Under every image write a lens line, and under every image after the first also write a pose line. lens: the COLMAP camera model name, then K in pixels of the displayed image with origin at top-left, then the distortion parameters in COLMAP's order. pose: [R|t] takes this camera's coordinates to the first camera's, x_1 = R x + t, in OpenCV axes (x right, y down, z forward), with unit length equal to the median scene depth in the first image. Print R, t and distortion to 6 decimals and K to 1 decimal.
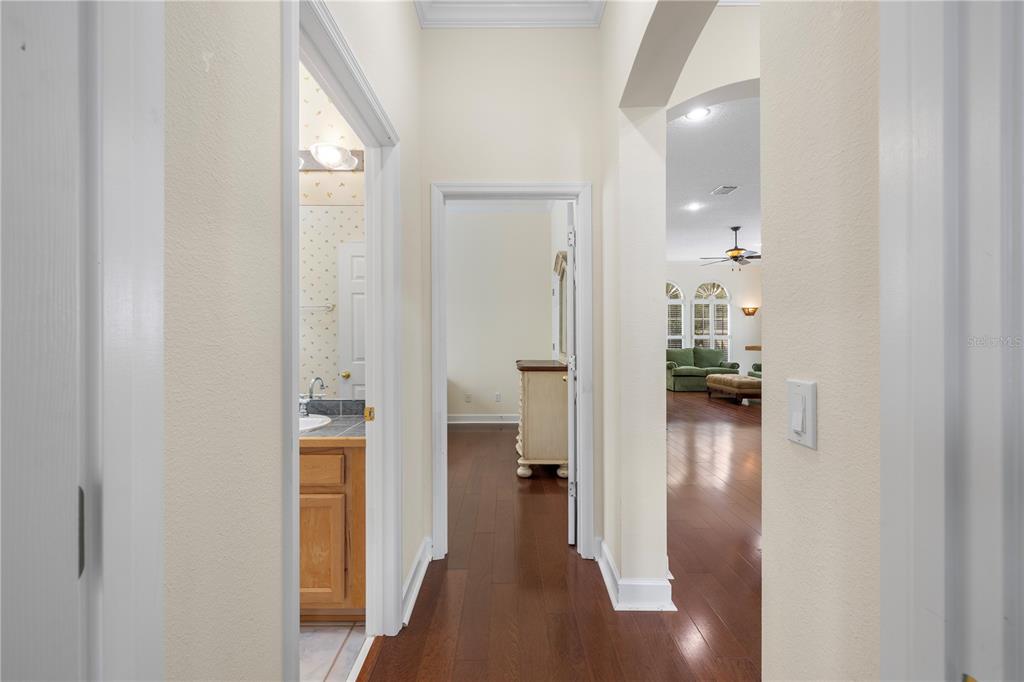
lens RADIAL K [[434.1, 0, 511.2], [0, 434.1, 338.0], [0, 0, 1]] dist [0.004600, -0.000247]
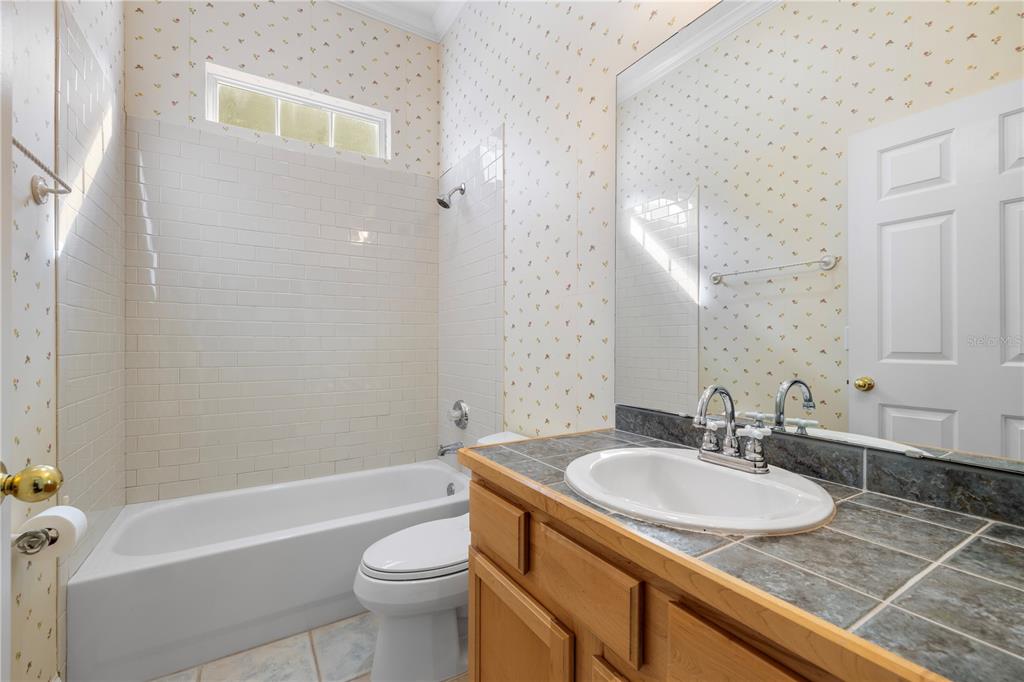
lens RADIAL K [[434.1, 0, 512.8], [0, 434.1, 343.9], [0, 0, 1]] dist [0.004600, -0.000247]
pose [[0.521138, 0.002607, -0.853468, -0.230512], [-0.006323, 0.999980, -0.000806, 0.059430], [0.853449, 0.005817, 0.521144, 0.550595]]
